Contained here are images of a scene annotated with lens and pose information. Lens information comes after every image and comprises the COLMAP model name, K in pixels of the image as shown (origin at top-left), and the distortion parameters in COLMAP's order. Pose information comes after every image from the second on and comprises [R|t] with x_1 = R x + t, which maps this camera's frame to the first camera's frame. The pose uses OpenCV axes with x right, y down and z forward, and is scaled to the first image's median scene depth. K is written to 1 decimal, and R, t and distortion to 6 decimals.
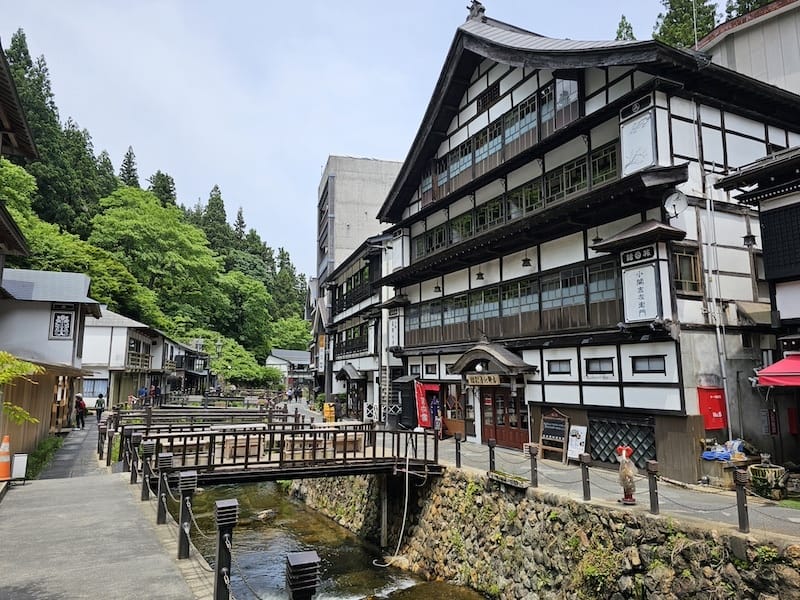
lens RADIAL K [[526.9, 0, 397.2], [0, 526.9, 303.0], [0, 0, 1]] dist [0.053510, -0.037260]
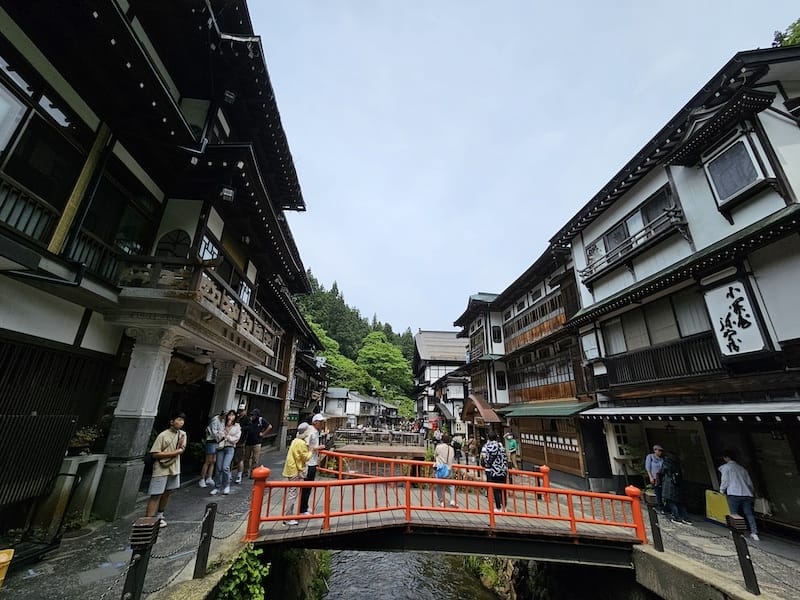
lens RADIAL K [[322.9, 0, 399.7], [0, 322.9, 303.6], [0, 0, 1]] dist [-0.001947, 0.001870]
pose [[0.909458, -0.118432, -0.398573, 0.337792], [0.035229, 0.977079, -0.209944, -0.069504], [0.414301, 0.176894, 0.892784, -0.450725]]
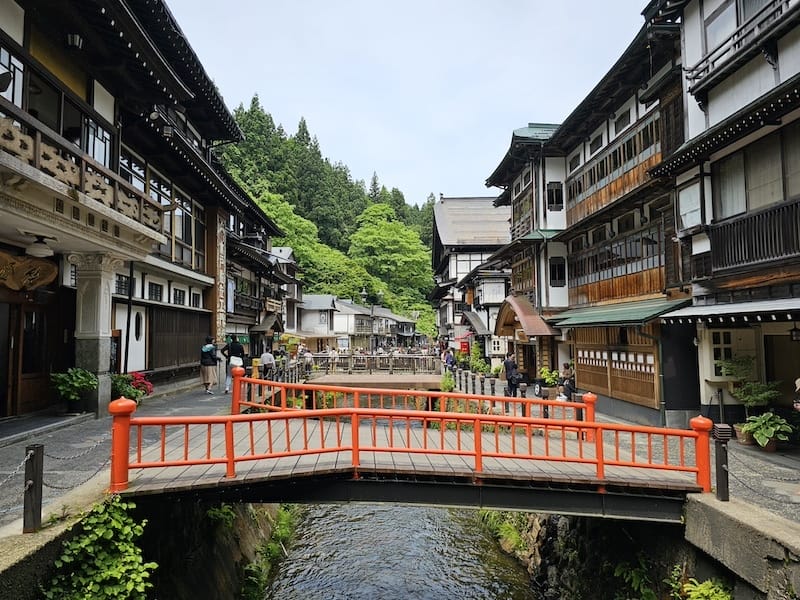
lens RADIAL K [[526.9, 0, 395.1], [0, 526.9, 298.4], [0, 0, 1]] dist [0.053510, -0.037260]
pose [[0.884720, -0.038467, -0.464532, 0.355207], [0.070526, 0.996162, 0.051830, -0.066061], [0.460756, -0.078617, 0.884038, -0.443177]]
